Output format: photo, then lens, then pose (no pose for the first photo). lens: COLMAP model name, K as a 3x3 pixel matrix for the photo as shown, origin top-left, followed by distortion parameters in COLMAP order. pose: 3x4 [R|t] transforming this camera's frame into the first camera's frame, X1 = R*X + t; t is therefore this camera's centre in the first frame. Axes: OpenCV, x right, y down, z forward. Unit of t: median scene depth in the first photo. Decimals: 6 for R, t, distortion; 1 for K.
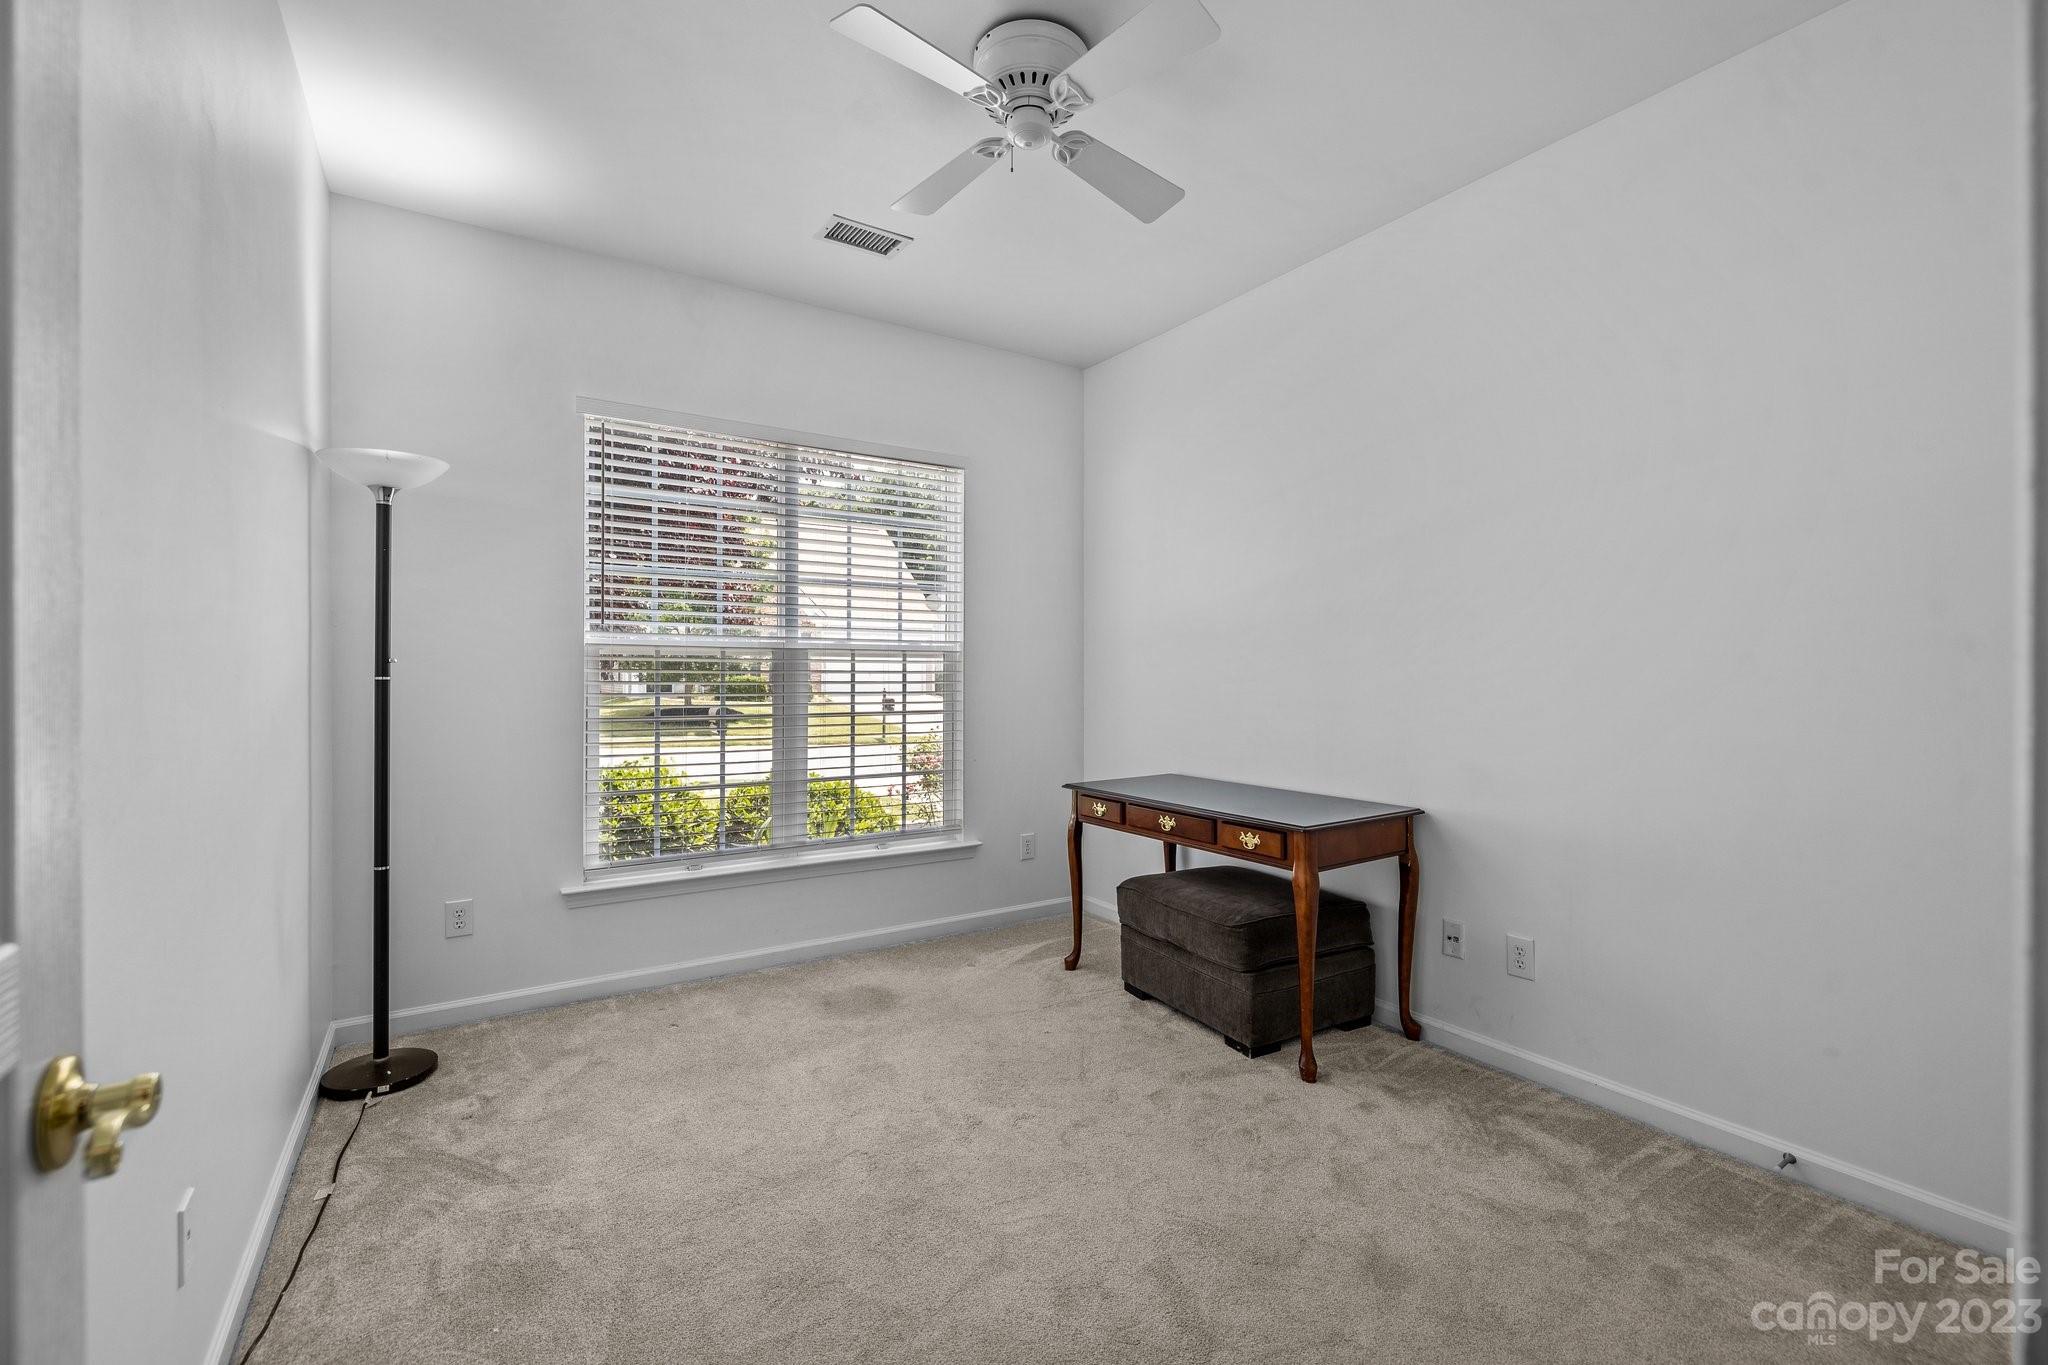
lens RADIAL K [[873.7, 0, 1018.7], [0, 873.7, 677.0], [0, 0, 1]] dist [-0.001649, 0.001409]
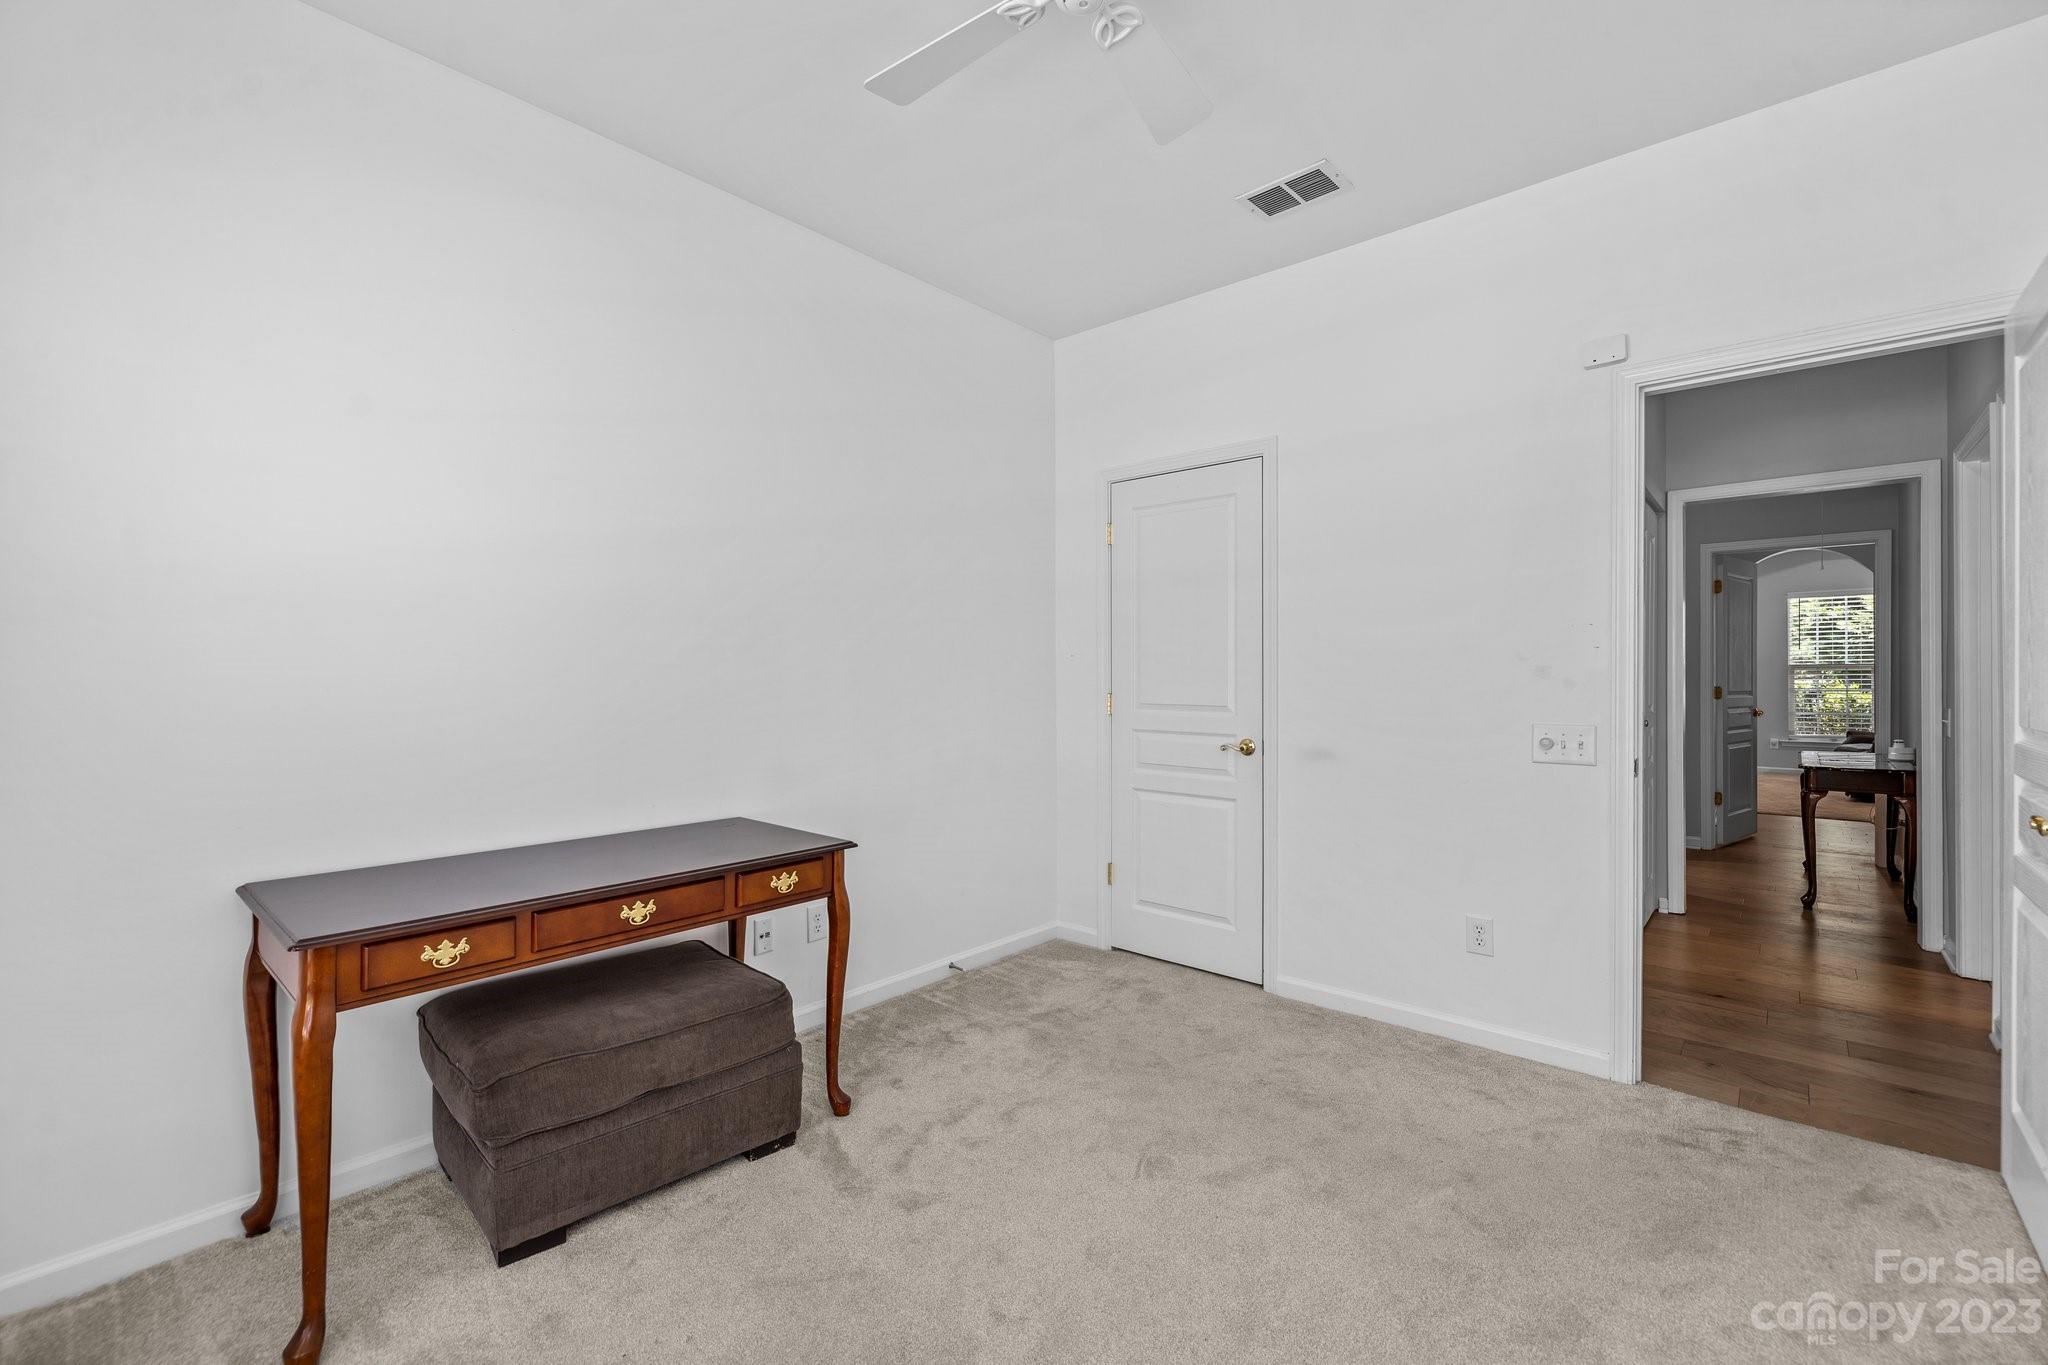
lens RADIAL K [[873.7, 0, 1016.3], [0, 873.7, 676.5], [0, 0, 1]] dist [-0.001649, 0.001409]
pose [[-0.256246, -0.001861, 0.966610, -0.493352], [0.015702, 0.999858, 0.006087, -0.001803], [-0.966484, 0.016737, -0.256180, 0.858913]]
